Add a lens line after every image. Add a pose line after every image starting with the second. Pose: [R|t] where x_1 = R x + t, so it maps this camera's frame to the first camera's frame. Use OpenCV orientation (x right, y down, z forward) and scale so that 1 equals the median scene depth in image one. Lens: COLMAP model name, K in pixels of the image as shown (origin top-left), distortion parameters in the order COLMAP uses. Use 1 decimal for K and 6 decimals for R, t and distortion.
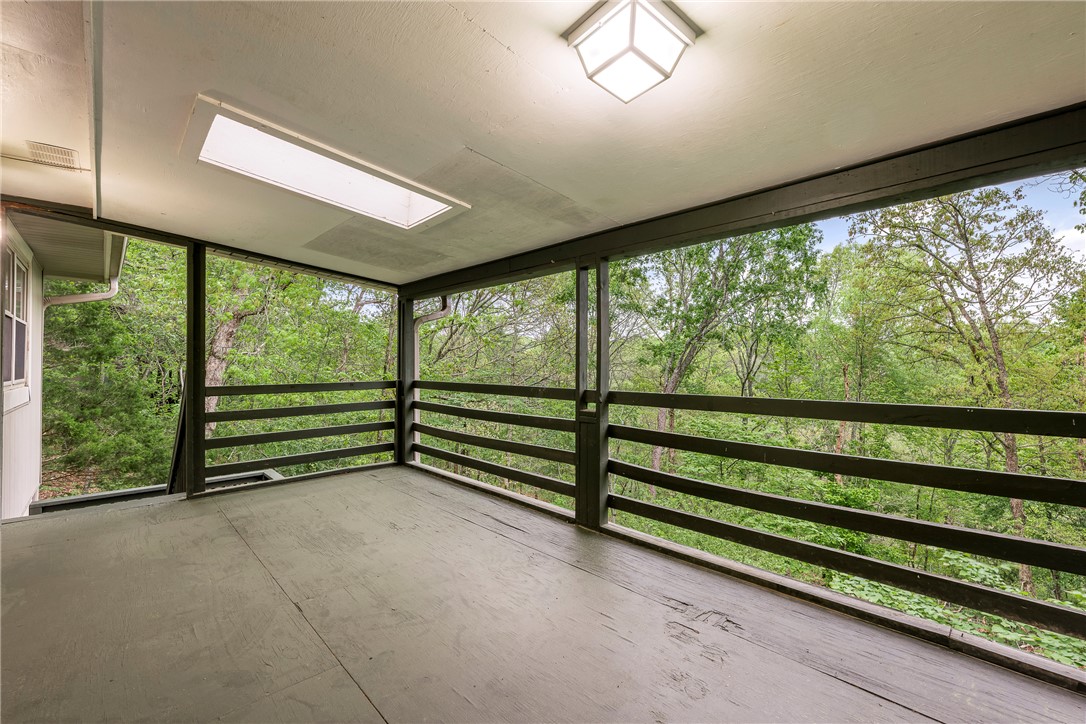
lens RADIAL K [[475.6, 0, 540.1], [0, 475.6, 359.1], [0, 0, 1]] dist [0.001916, 0.000061]
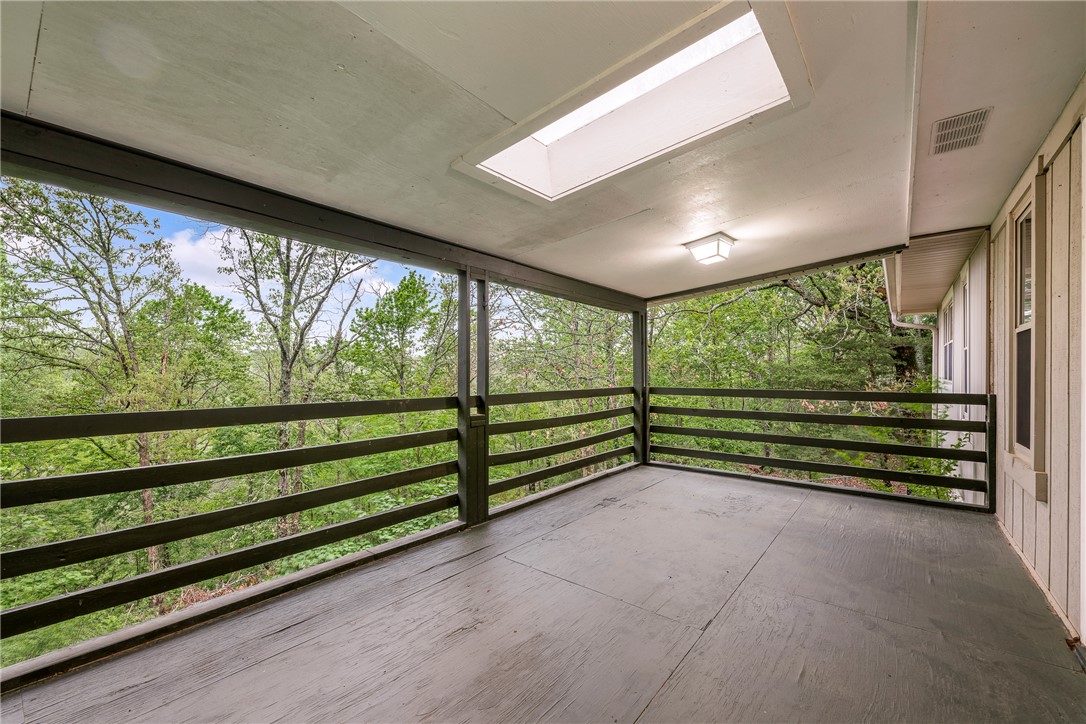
lens RADIAL K [[475.6, 0, 539.8], [0, 475.6, 372.1], [0, 0, 1]] dist [0.001916, 0.000061]
pose [[-0.184611, 0.001030, 0.982811, -0.993572], [-0.016927, 0.999848, -0.004227, 0.015217], [-0.982666, -0.017416, -0.184565, 1.084046]]
